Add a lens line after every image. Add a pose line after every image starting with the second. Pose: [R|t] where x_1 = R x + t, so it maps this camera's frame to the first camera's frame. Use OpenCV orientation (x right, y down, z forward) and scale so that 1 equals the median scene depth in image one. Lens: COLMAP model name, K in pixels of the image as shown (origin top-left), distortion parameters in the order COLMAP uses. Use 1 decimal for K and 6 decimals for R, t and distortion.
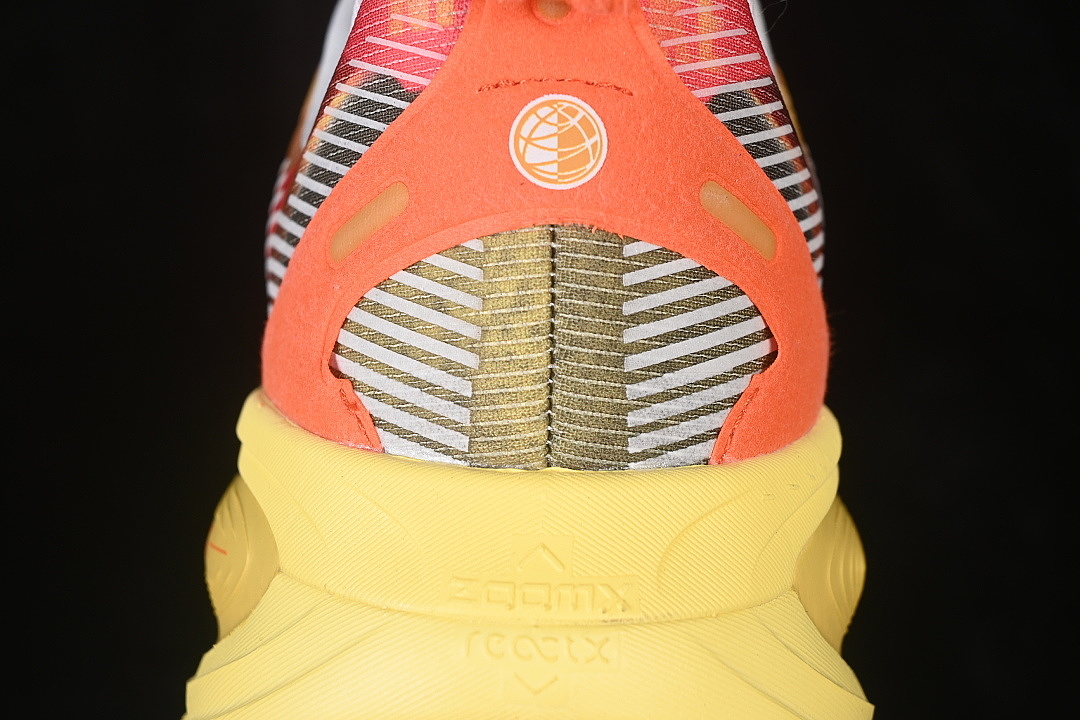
lens RADIAL K [[2349.6, 0, 540.0], [0, 2349.6, 360.0], [0, 0, 1]] dist [0.031563, 0.218185]
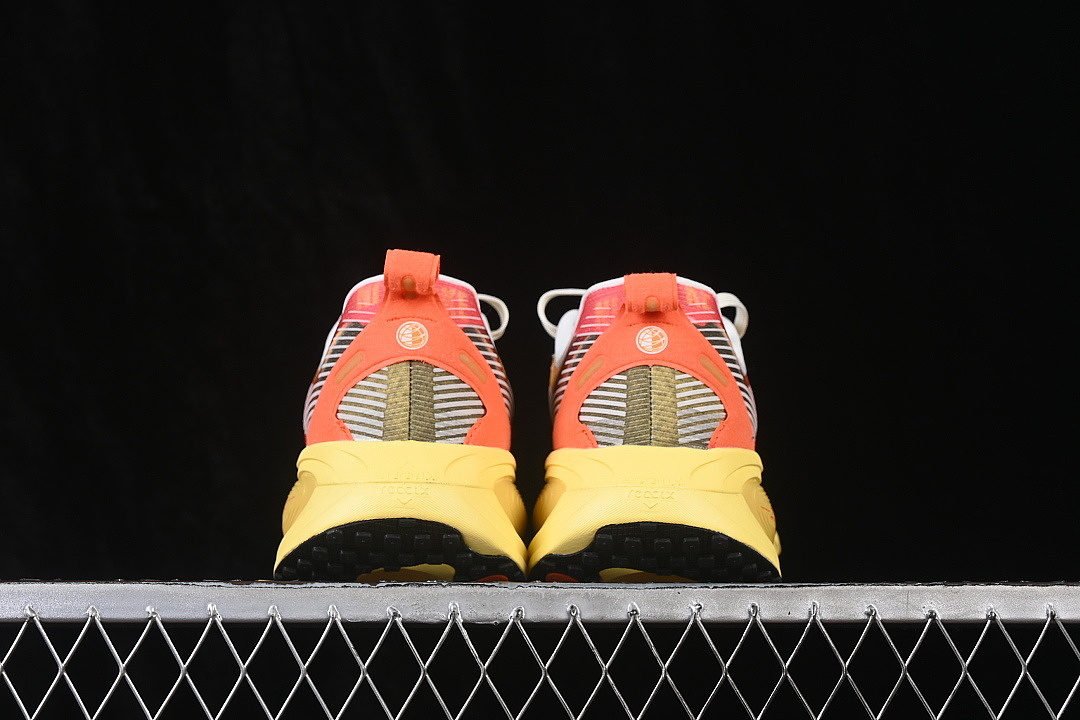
lens RADIAL K [[2349.6, 0, 540.0], [0, 2349.6, 360.0], [0, 0, 1]] dist [0.031563, 0.218185]
pose [[0.998868, -0.000716, 0.047572, 0.028247], [0.013981, 0.960160, -0.279099, 0.795783], [-0.045477, 0.279448, 0.959083, -1.949649]]
